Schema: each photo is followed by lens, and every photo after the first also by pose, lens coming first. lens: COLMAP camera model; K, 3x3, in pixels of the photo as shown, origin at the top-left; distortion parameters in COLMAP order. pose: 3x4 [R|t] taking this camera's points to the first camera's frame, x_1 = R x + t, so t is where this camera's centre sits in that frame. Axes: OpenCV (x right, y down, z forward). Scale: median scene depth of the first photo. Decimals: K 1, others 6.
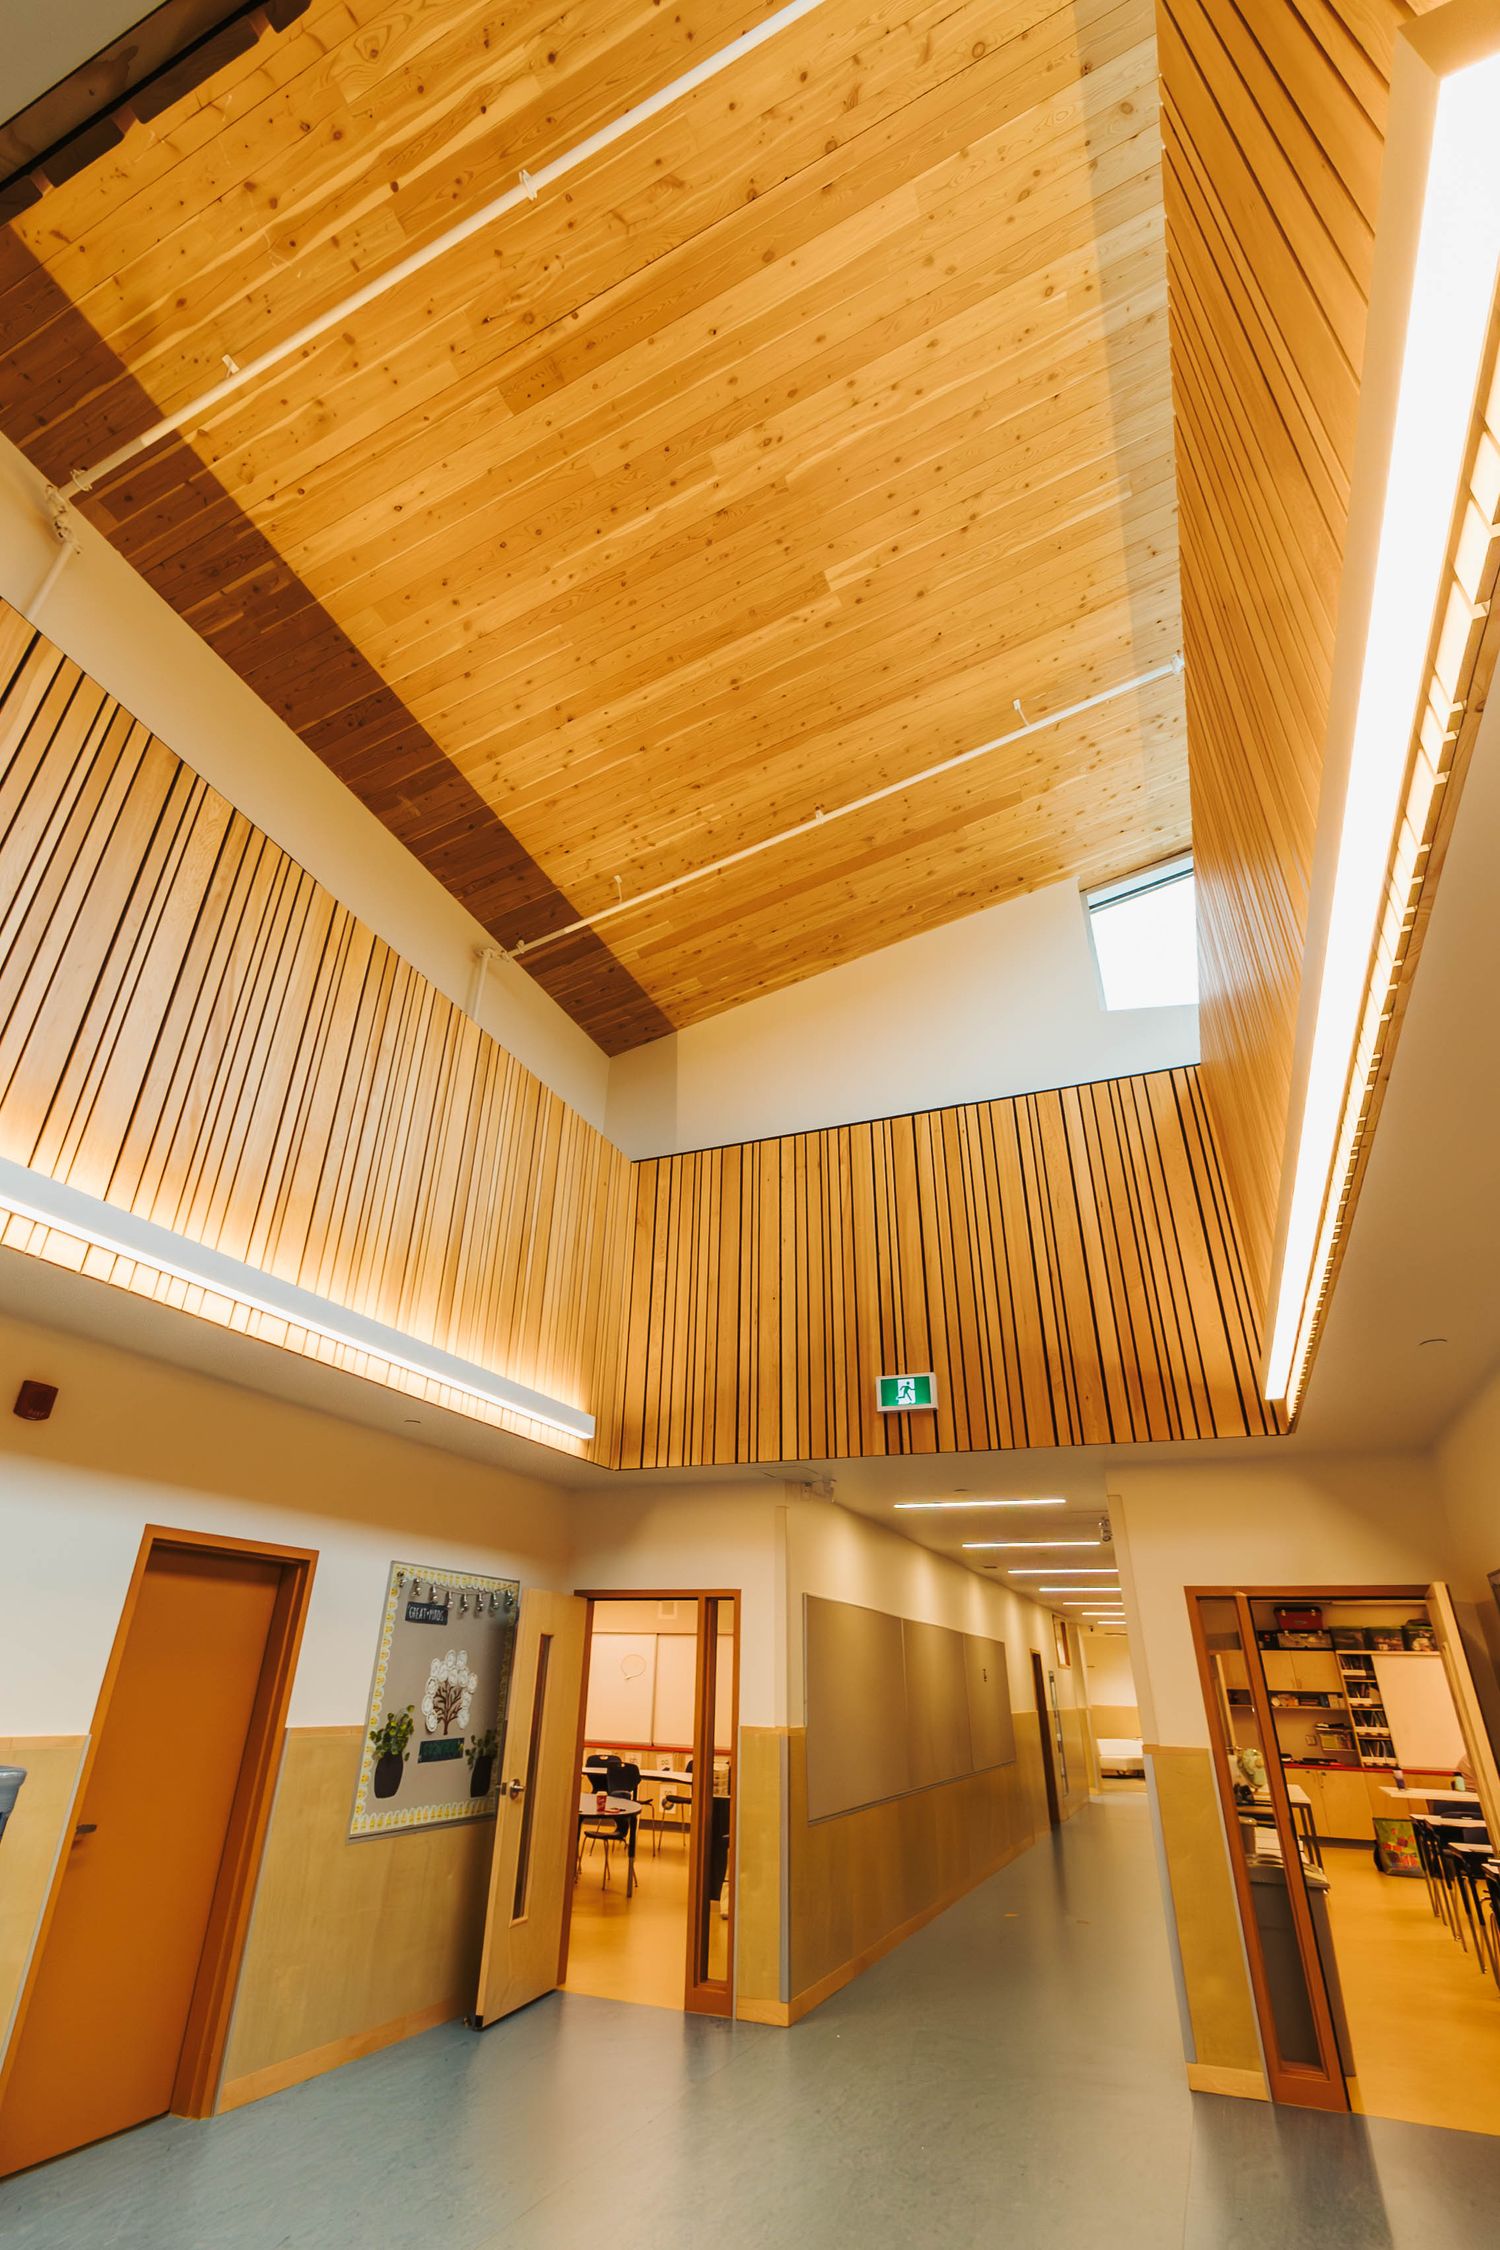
lens RADIAL K [[1025.4, 0, 746.9], [0, 1025.4, 1119.3], [0, 0, 1]] dist [-0.000349, -0.000206]
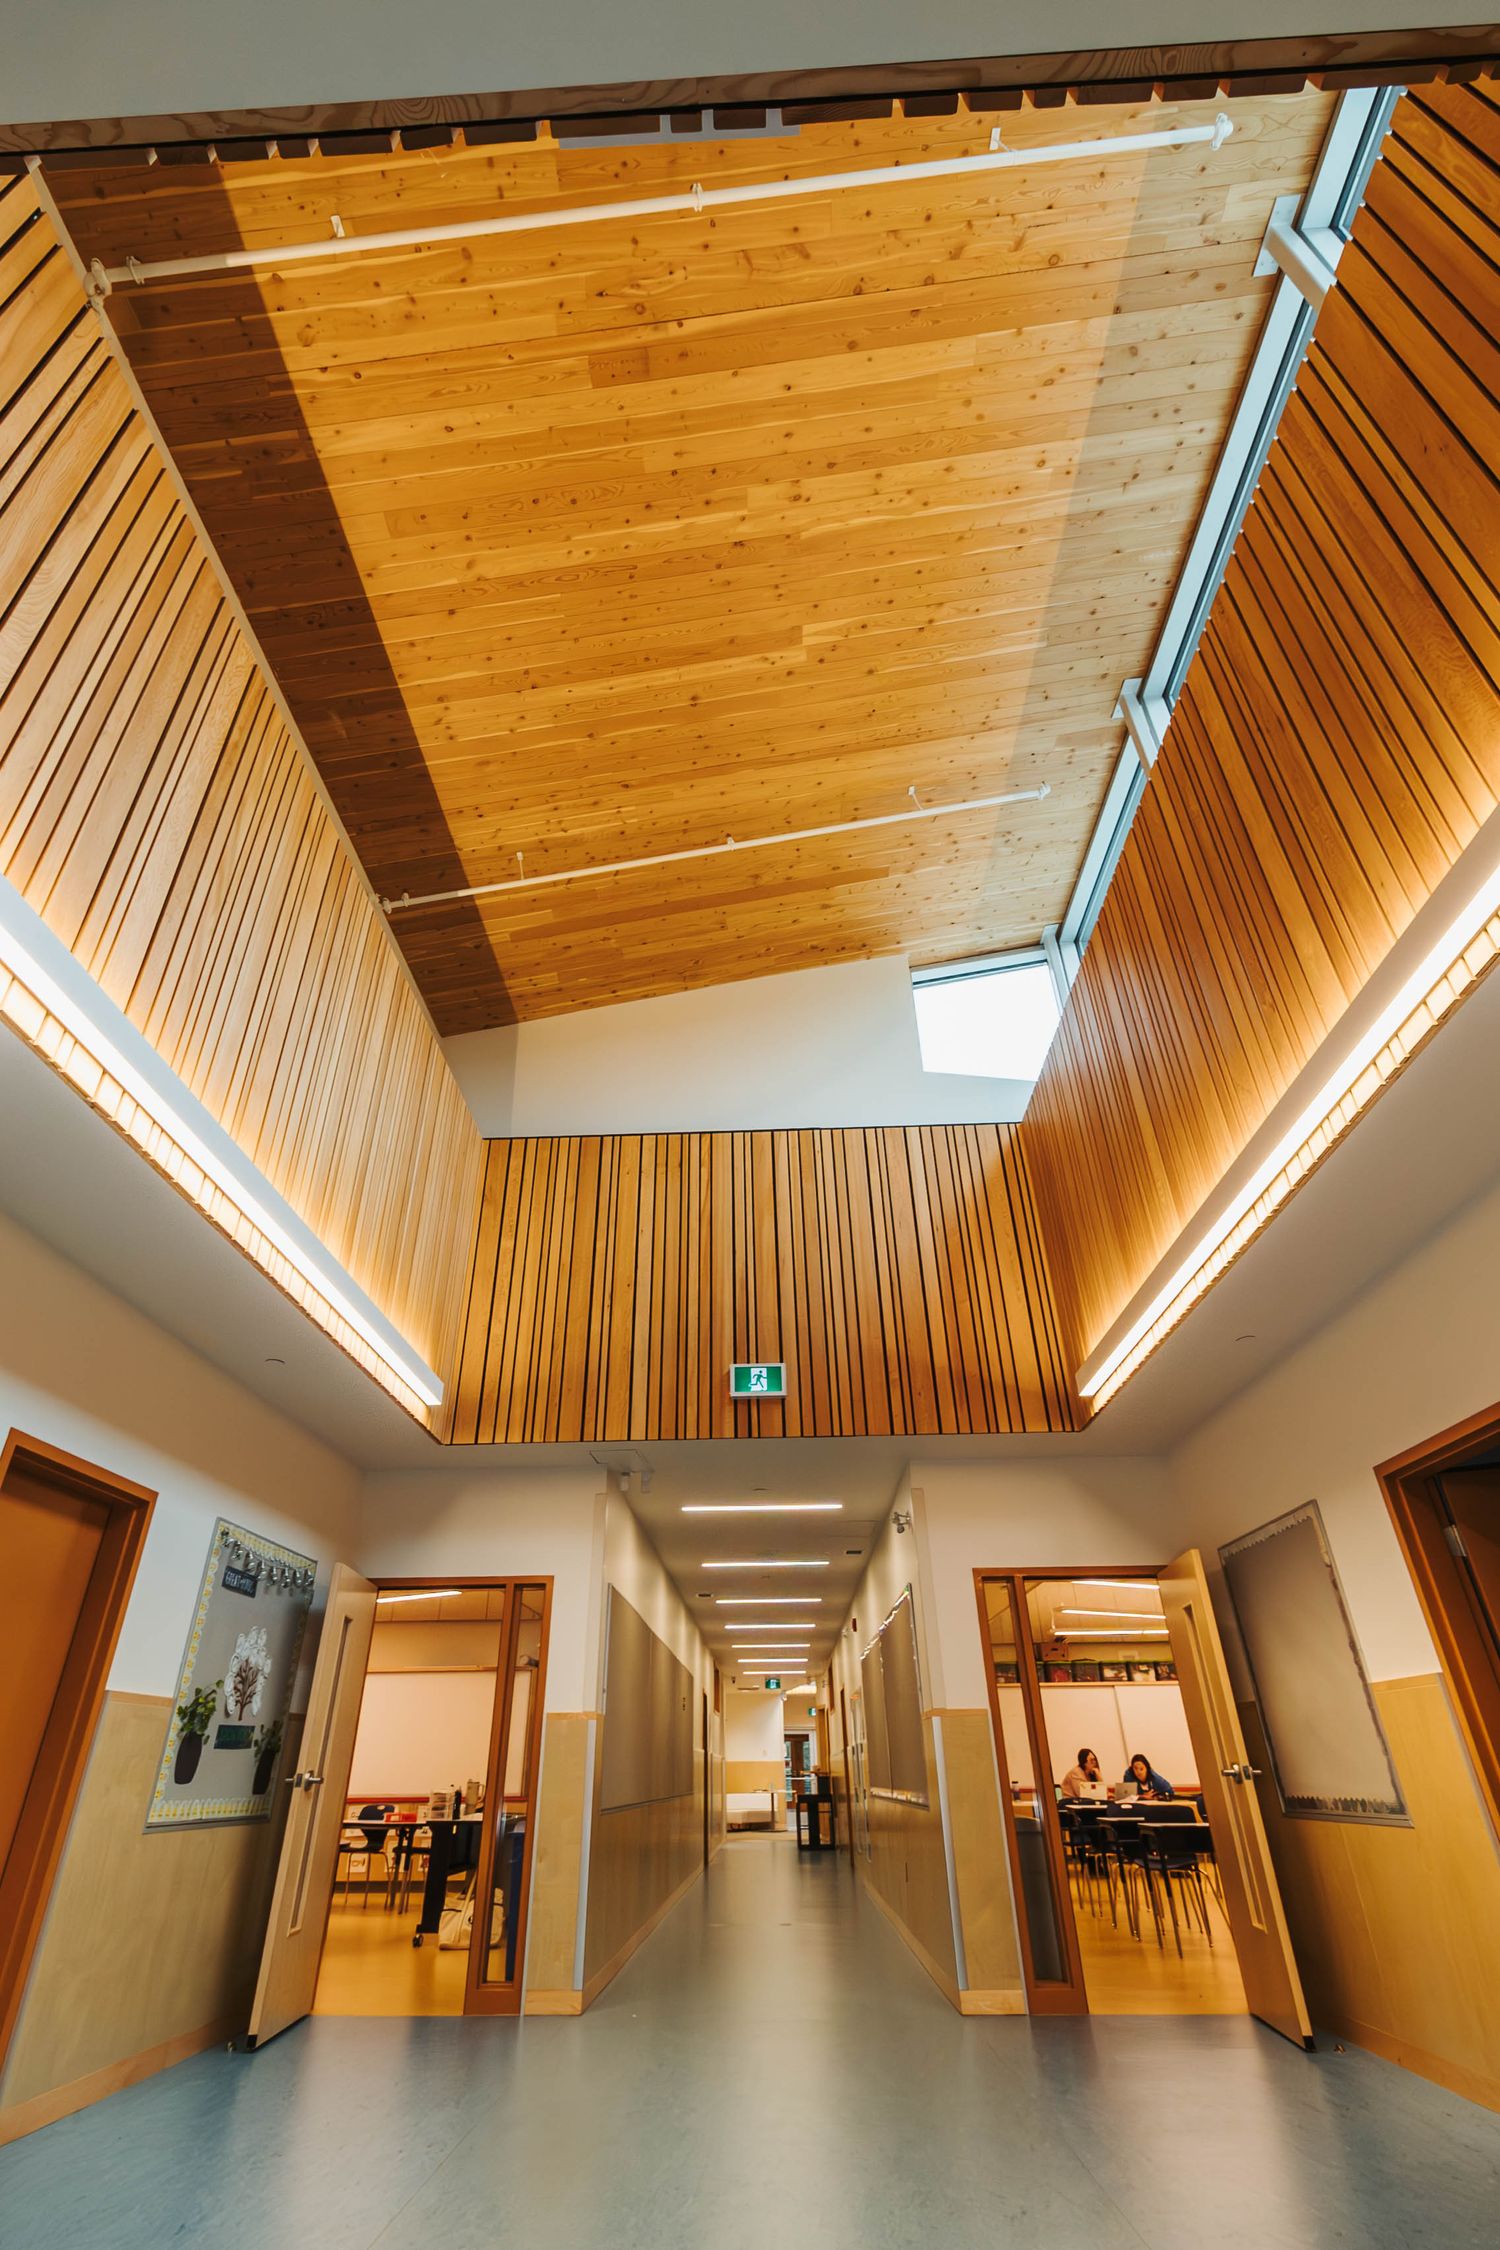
lens RADIAL K [[1014.2, 0, 750.0], [0, 1014.2, 1125.0], [0, 0, 1]] dist [0.000225, -0.000869]
pose [[0.935896, 0.158289, 0.314710, -0.227422], [-0.138027, 0.986704, -0.085812, 0.097180], [-0.324109, 0.036873, 0.945301, -0.000949]]
